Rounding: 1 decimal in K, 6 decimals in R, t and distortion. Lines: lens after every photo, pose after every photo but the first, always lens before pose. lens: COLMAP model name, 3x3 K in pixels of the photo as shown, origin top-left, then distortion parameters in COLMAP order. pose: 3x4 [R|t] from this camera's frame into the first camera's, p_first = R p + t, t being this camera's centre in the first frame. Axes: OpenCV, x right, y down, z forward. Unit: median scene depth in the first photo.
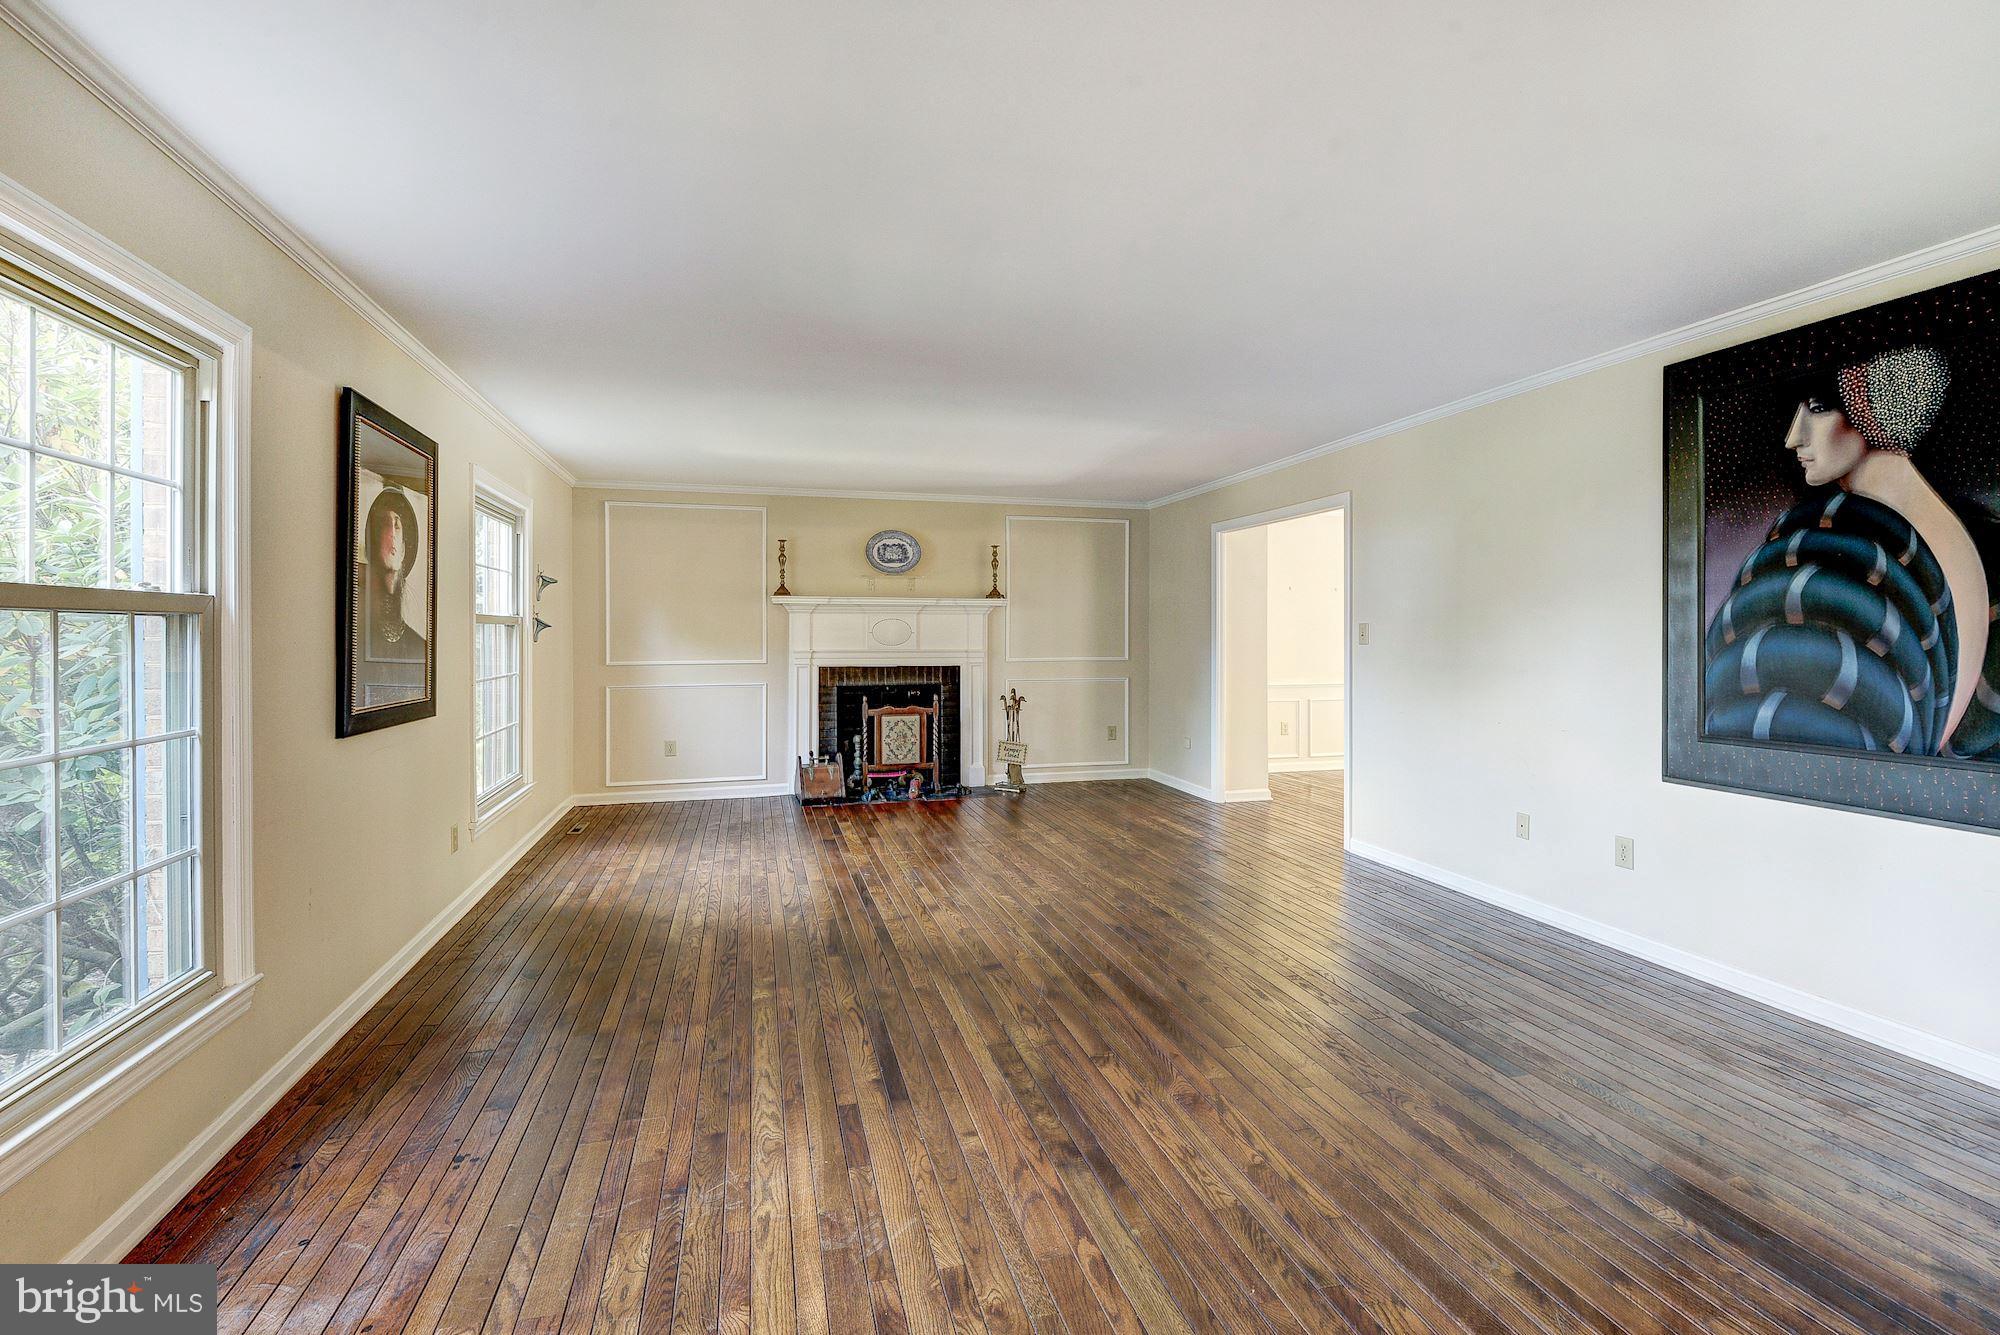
lens RADIAL K [[939.4, 0, 997.9], [0, 939.4, 654.7], [0, 0, 1]] dist [-0.035547, -0.000319]
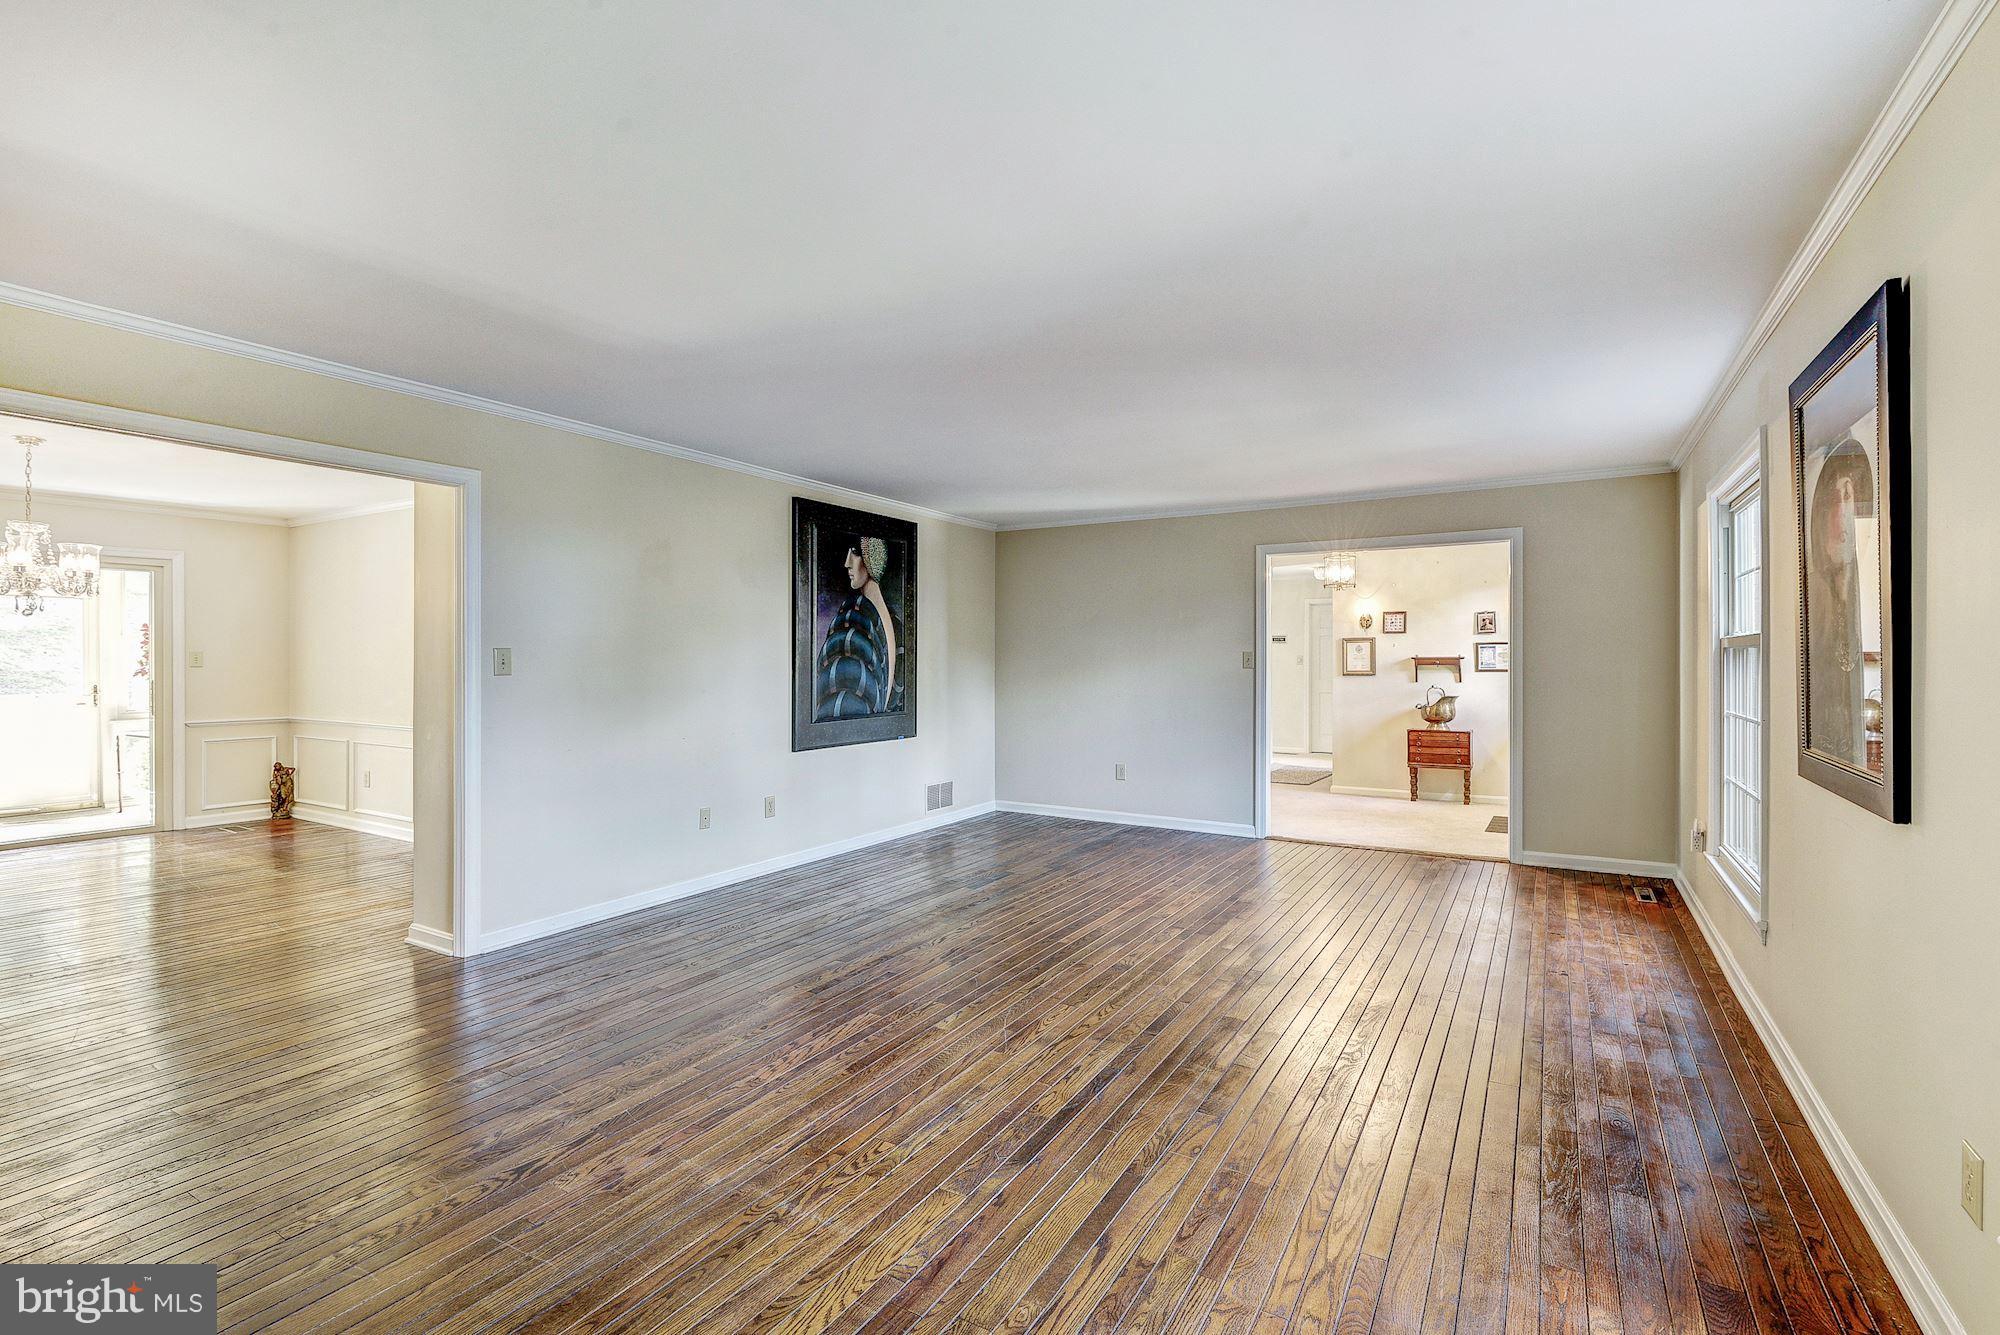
lens RADIAL K [[939.4, 0, 980.4], [0, 939.4, 667.1], [0, 0, 1]] dist [-0.035547, -0.000319]
pose [[-0.700018, -0.009563, 0.714062, -0.804331], [0.011041, 0.999646, 0.024212, -0.057484], [-0.714040, 0.024833, -0.699664, 2.248586]]
